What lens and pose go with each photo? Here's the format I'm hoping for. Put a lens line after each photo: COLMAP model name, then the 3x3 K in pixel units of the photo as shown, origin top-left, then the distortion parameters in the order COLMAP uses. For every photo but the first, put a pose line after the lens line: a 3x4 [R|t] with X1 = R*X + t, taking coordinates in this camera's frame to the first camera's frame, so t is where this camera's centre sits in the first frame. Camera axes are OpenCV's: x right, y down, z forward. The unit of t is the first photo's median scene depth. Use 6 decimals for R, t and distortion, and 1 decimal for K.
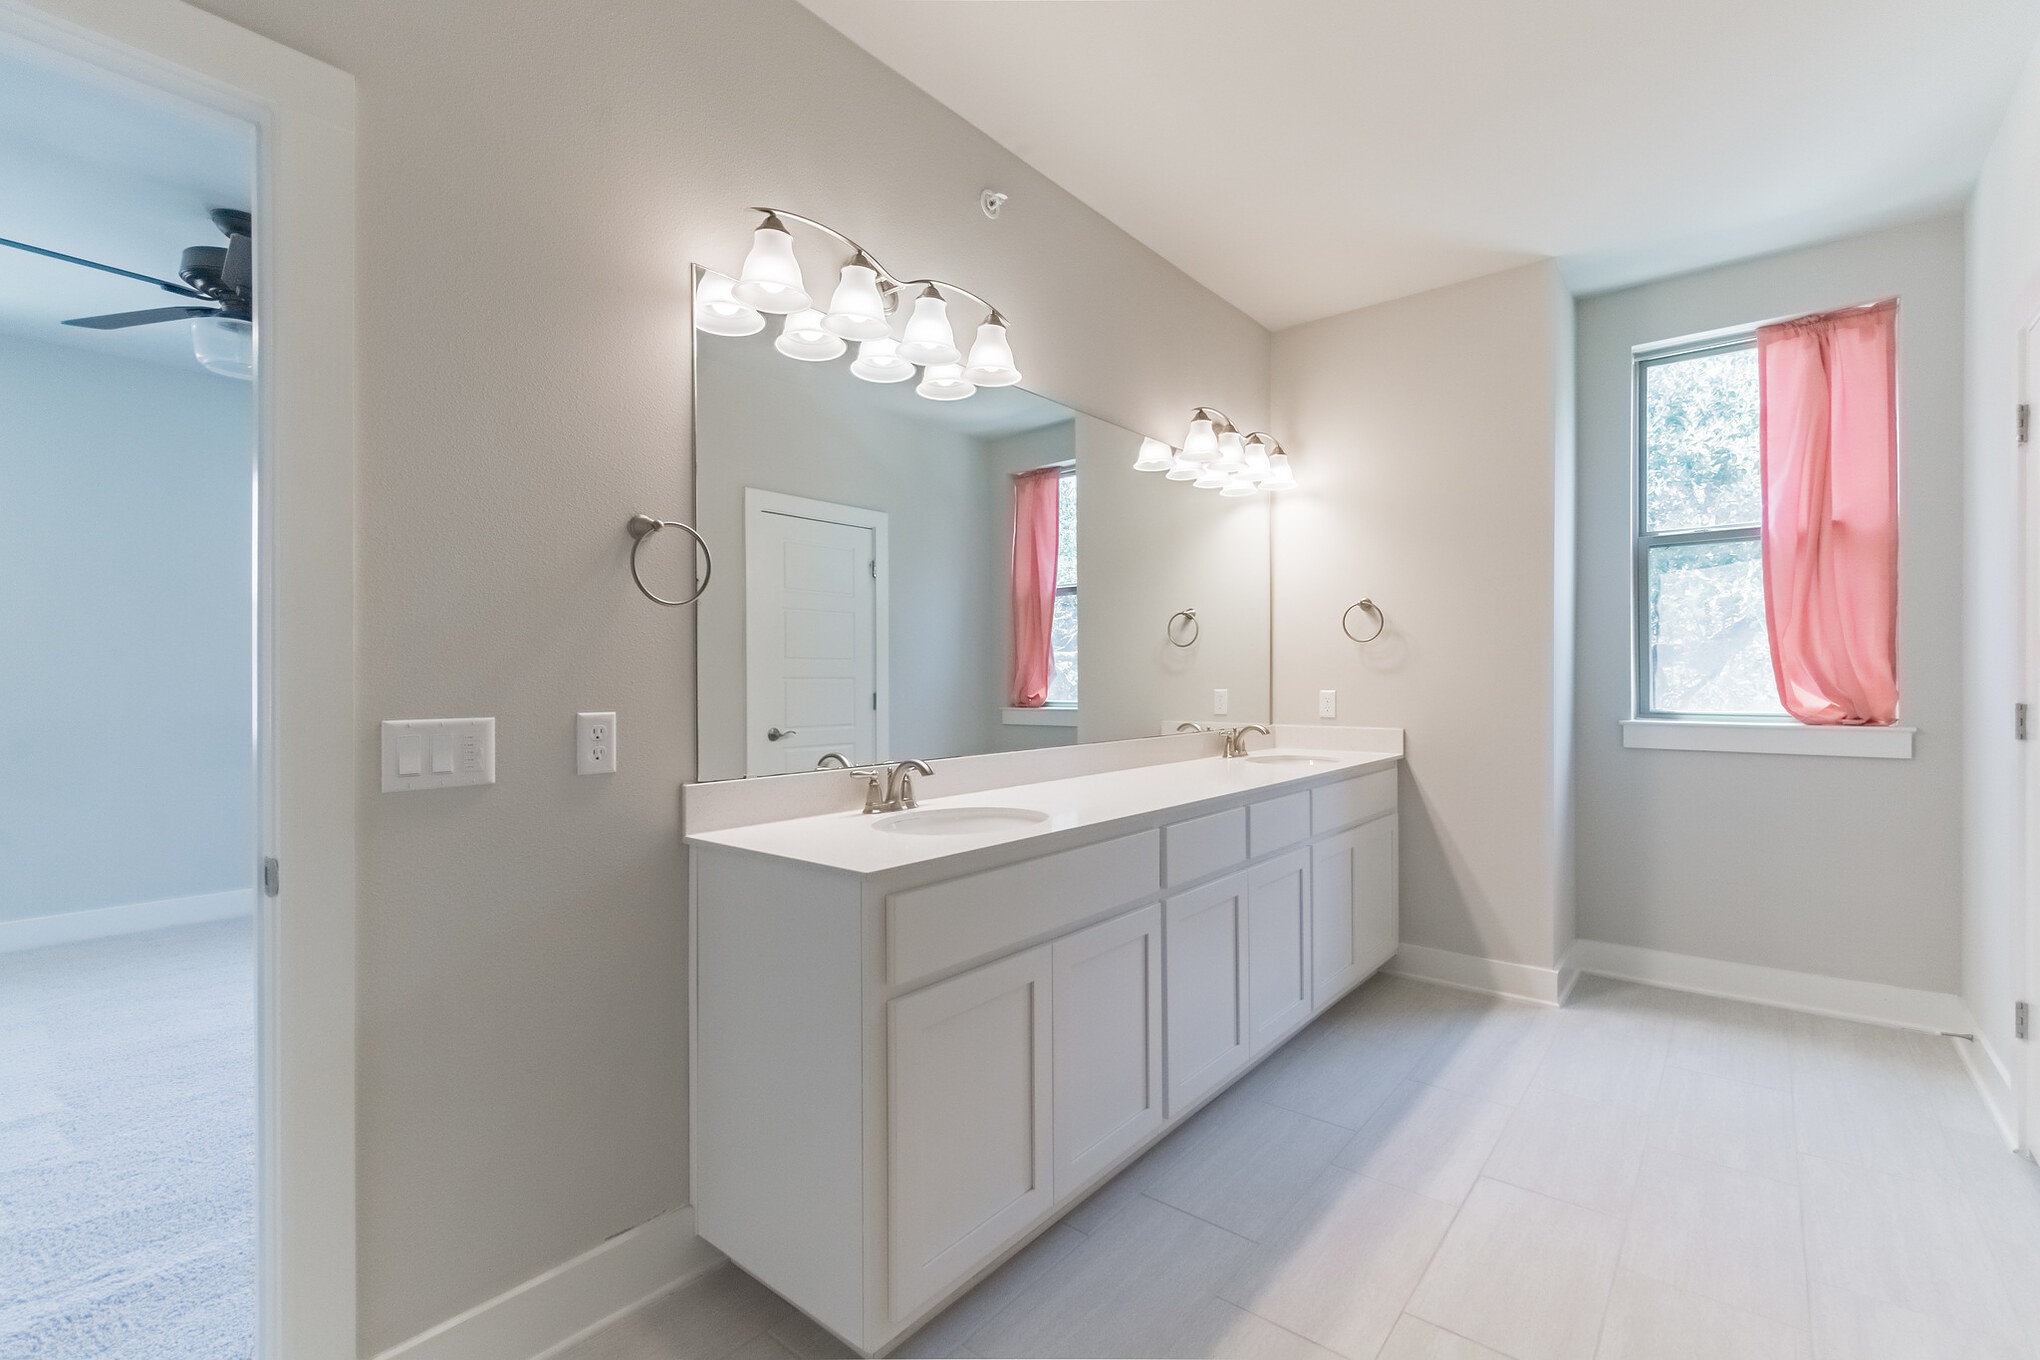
lens RADIAL K [[894.8, 0, 1034.6], [0, 894.8, 692.5], [0, 0, 1]] dist [0.005880, -0.002627]
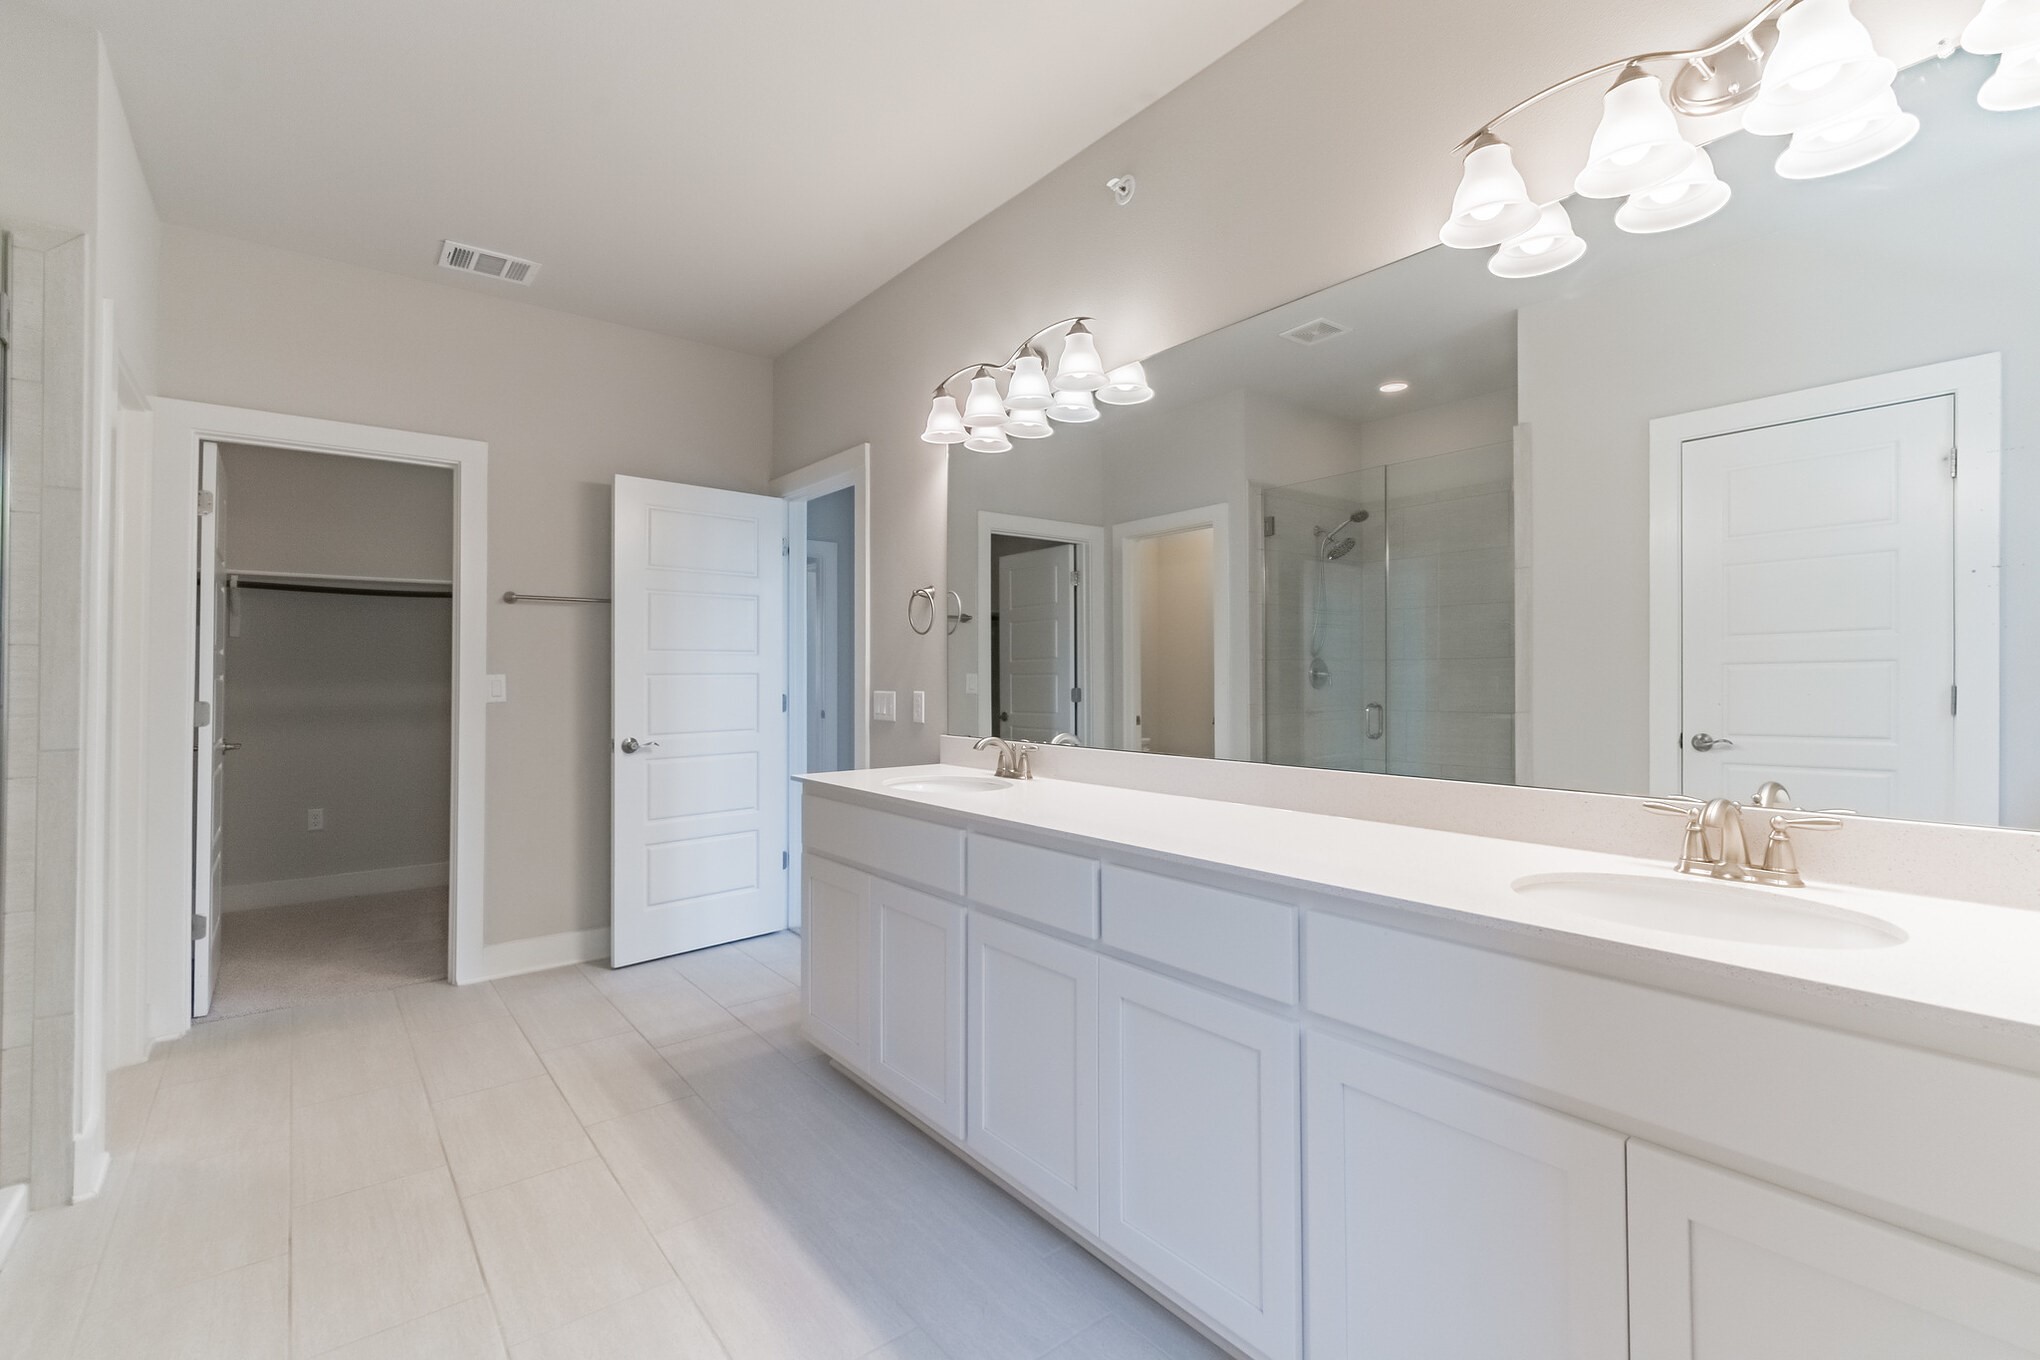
lens RADIAL K [[894.8, 0, 1025.7], [0, 894.8, 668.2], [0, 0, 1]] dist [0.005880, -0.002627]
pose [[-0.211446, 0.001091, -0.977389, 1.304102], [-0.003437, 0.999992, 0.001860, -0.030768], [0.977384, 0.003752, -0.211441, 1.556879]]
